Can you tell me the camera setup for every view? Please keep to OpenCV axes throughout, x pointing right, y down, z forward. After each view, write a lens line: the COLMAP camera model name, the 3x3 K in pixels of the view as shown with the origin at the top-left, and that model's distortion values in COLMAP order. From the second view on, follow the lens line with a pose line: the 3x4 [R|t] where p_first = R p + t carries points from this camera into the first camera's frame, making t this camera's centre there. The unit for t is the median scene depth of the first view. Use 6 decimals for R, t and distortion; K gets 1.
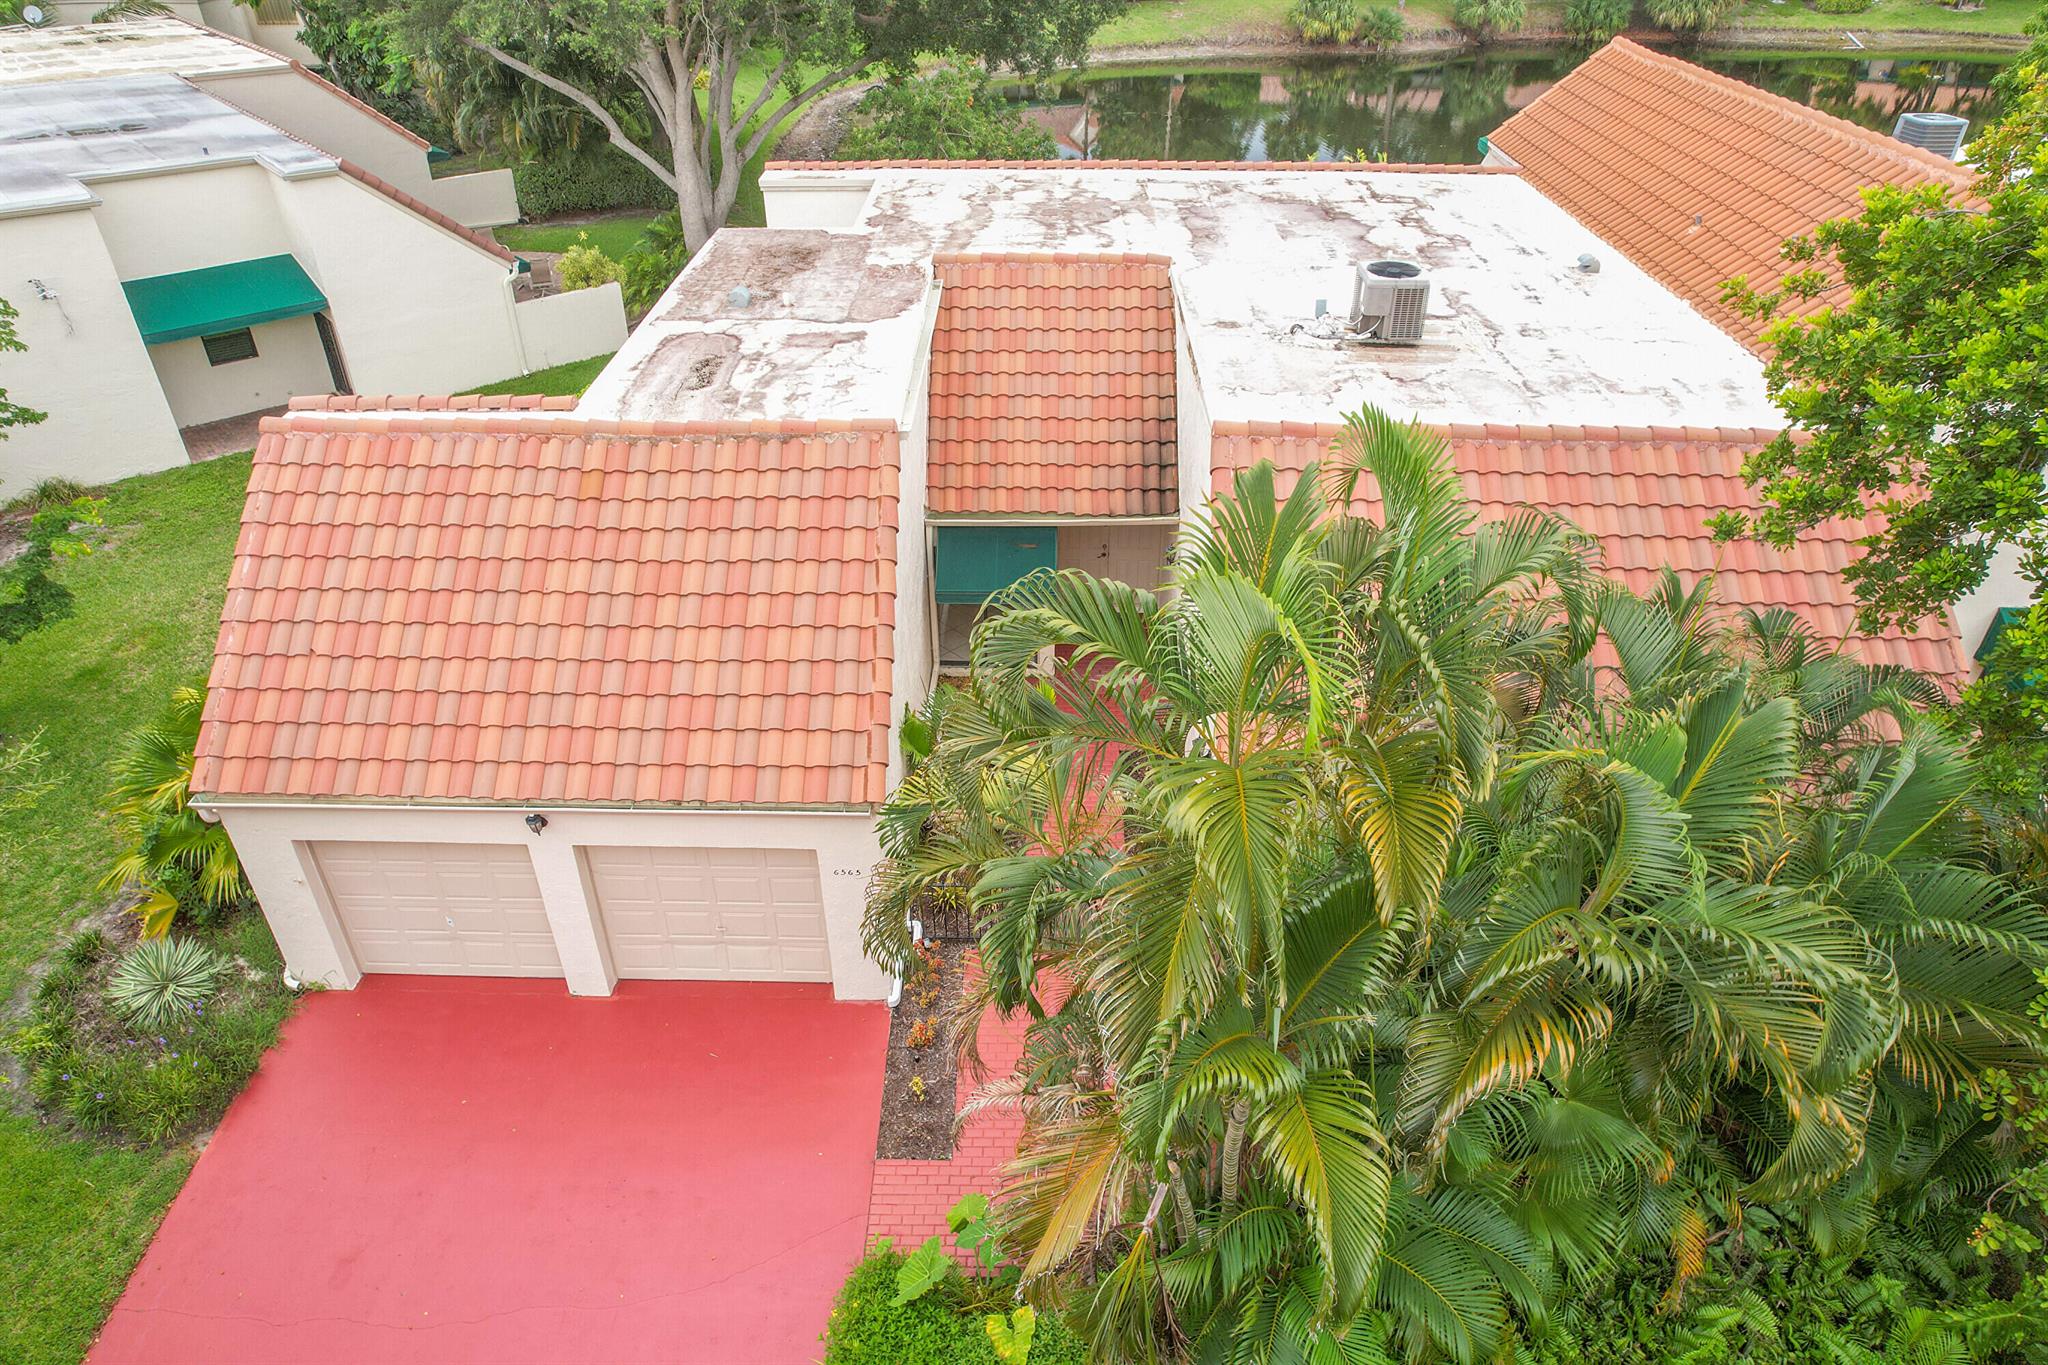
lens RADIAL K [[1297.8, 0, 1022.2], [0, 1297.8, 682.6], [0, 0, 1]] dist [-0.000984, 0.000056]
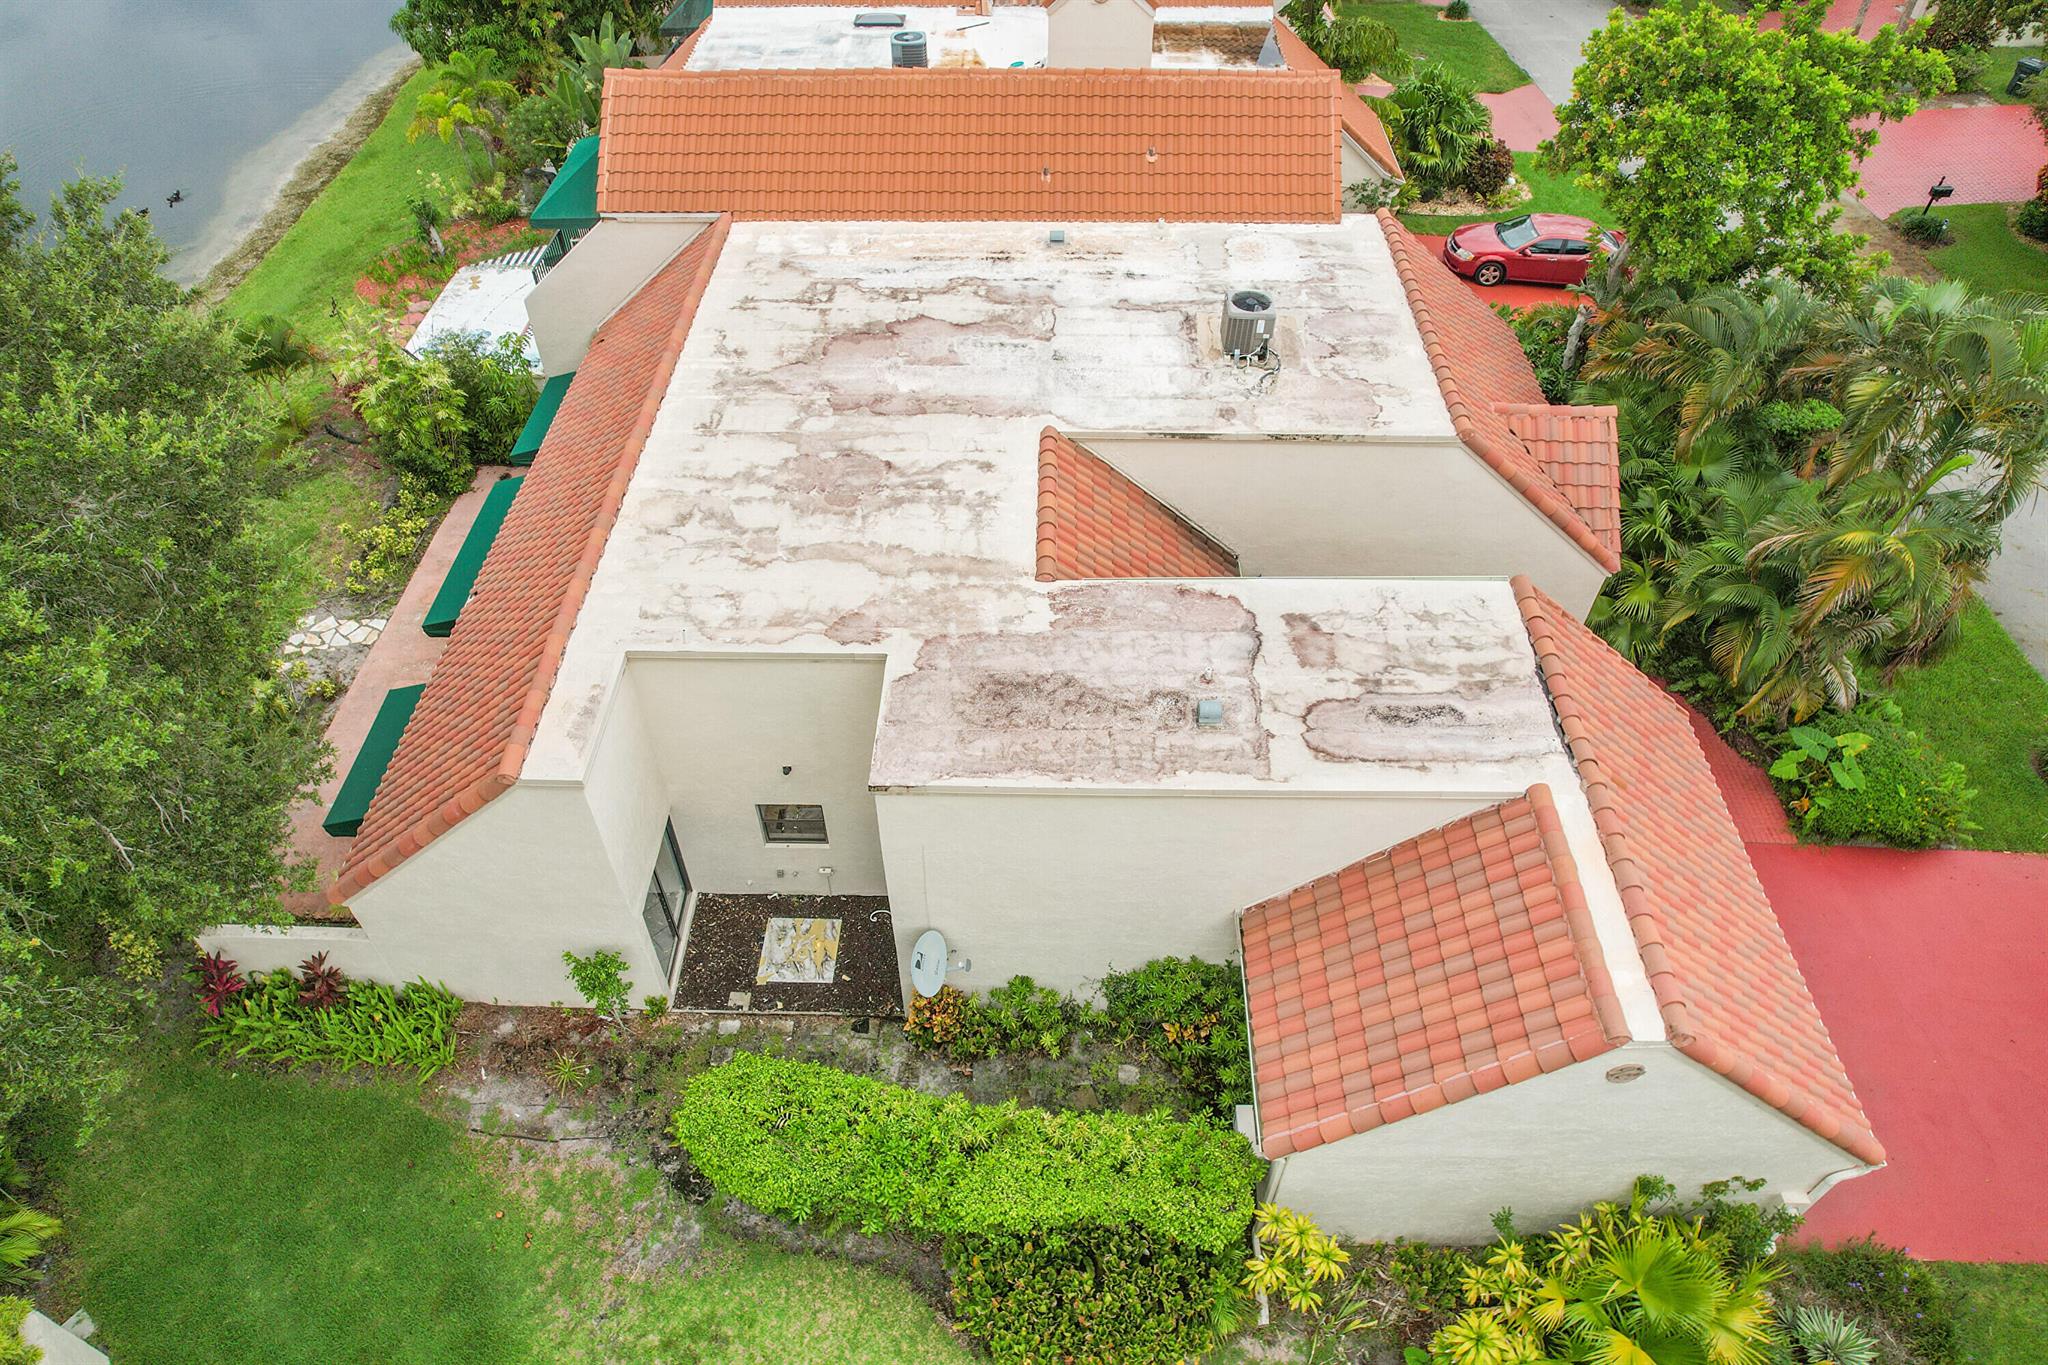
lens RADIAL K [[1297.8, 0, 1024.2], [0, 1297.8, 682.3], [0, 0, 1]] dist [-0.000984, 0.000056]
pose [[-0.000036, -0.711605, 0.702580, -0.894775], [0.557243, 0.583373, 0.590895, -0.976086], [-0.830349, 0.391529, 0.396516, 0.796350]]
